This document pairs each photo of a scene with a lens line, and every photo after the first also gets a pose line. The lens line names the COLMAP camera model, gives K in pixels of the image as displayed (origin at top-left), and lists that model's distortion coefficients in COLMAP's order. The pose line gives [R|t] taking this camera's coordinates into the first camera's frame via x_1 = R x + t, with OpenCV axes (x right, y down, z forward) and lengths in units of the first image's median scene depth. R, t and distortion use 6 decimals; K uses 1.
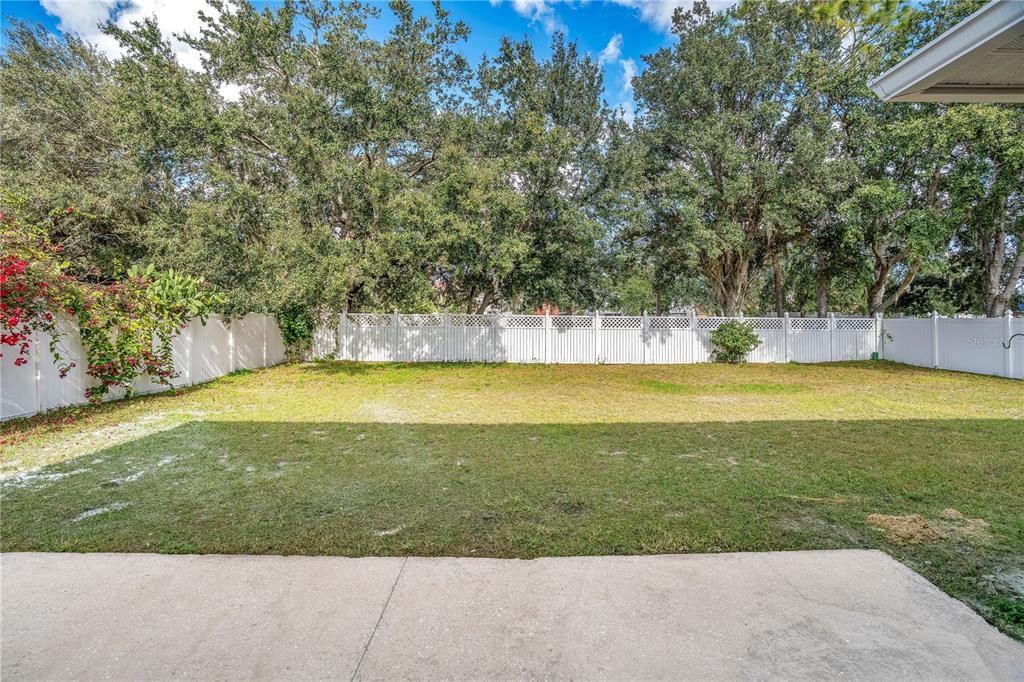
lens RADIAL K [[485.7, 0, 512.3], [0, 485.7, 320.3], [0, 0, 1]] dist [-0.072731, 0.031999]
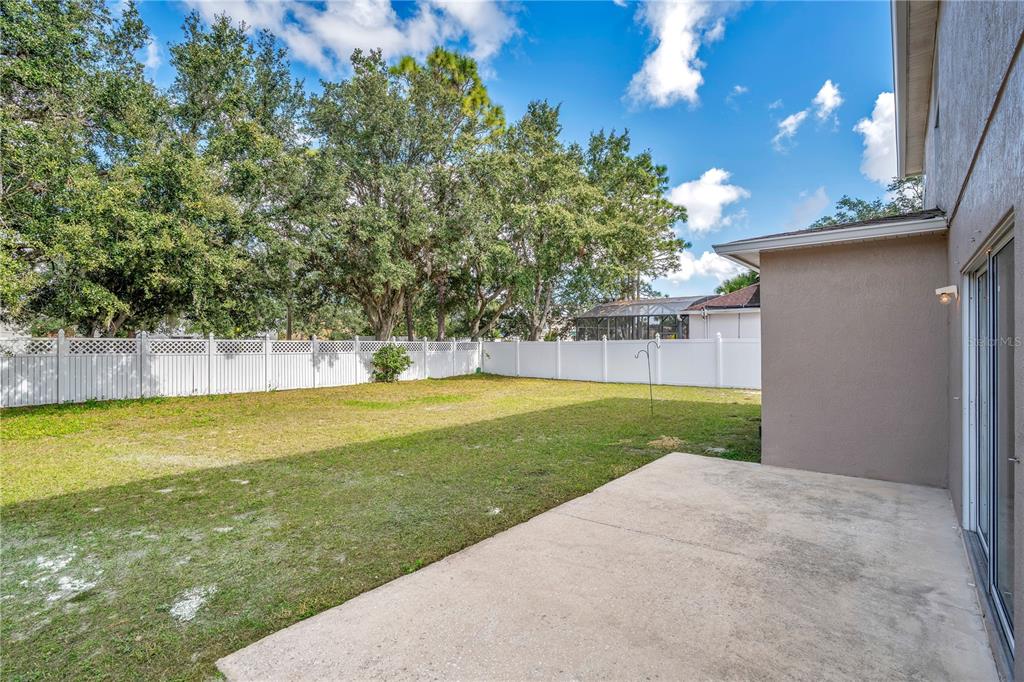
lens RADIAL K [[508.6, 0, 512.0], [0, 508.6, 341.0], [0, 0, 1]] dist [-0.043209, -0.000092]
pose [[0.630213, -0.000749, 0.776422, -0.282676], [0.004824, 0.999984, -0.002951, -0.001852], [-0.776407, 0.005605, 0.630207, 0.023561]]
